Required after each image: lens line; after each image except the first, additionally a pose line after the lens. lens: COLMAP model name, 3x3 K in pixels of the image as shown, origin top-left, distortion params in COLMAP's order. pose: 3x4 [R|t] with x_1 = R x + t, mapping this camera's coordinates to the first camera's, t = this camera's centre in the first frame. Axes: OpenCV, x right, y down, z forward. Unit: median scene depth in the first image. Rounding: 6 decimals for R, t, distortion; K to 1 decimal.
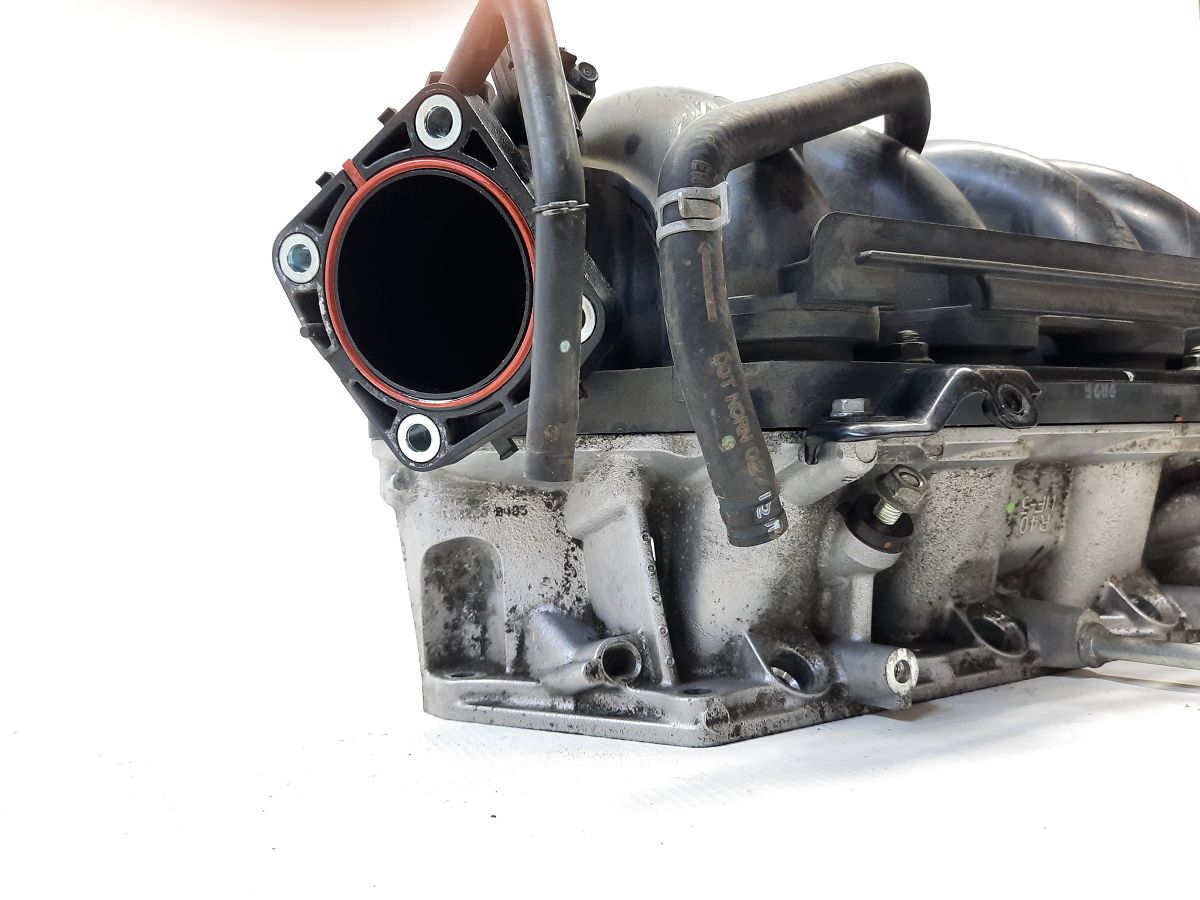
lens RADIAL K [[875.5, 0, 600.7], [0, 875.5, 467.8], [0, 0, 1]] dist [0.068832, -0.110001]
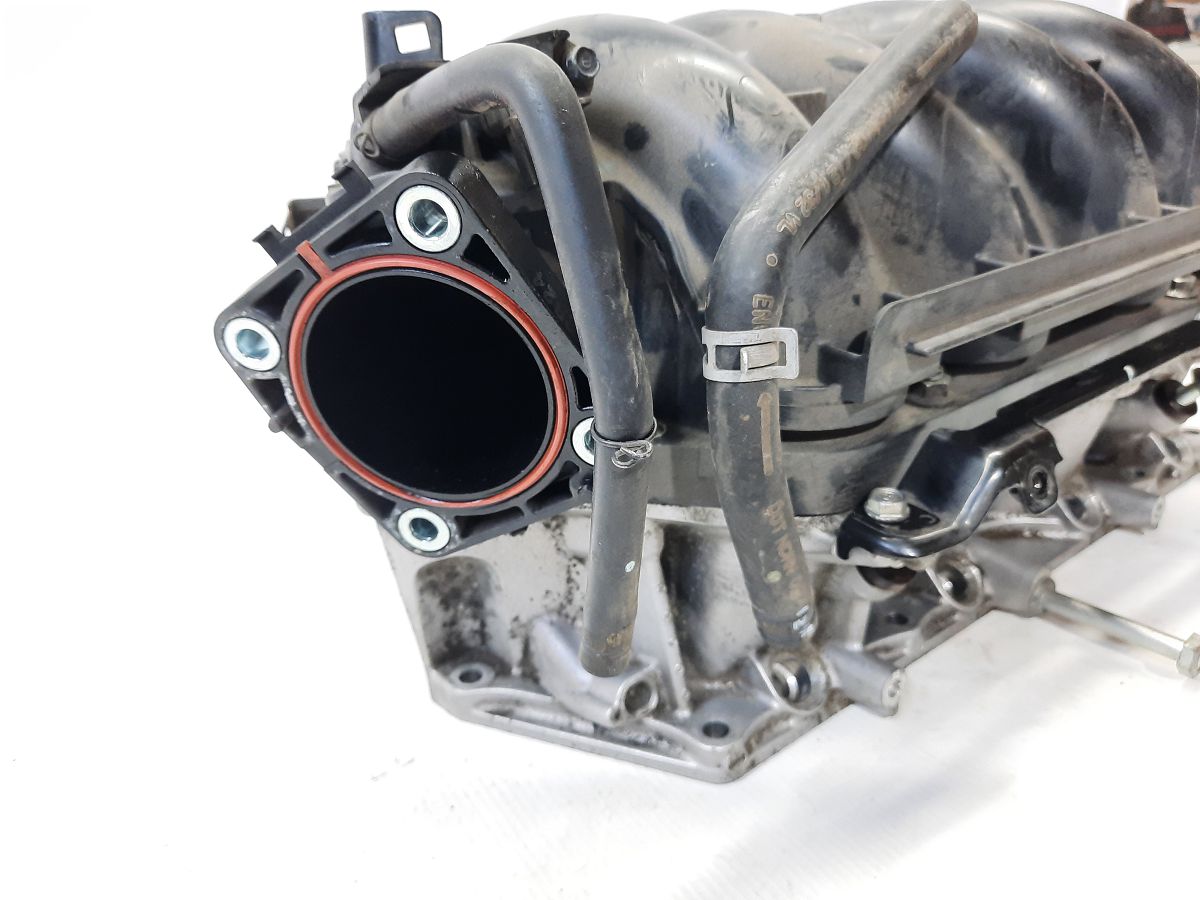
lens RADIAL K [[875.5, 0, 600.7], [0, 875.5, 467.8], [0, 0, 1]] dist [0.068832, -0.110001]
pose [[0.987912, -0.080182, 0.132668, -0.139459], [0.018987, 0.911978, 0.409800, -0.459806], [-0.153849, -0.402327, 0.902476, 0.166433]]
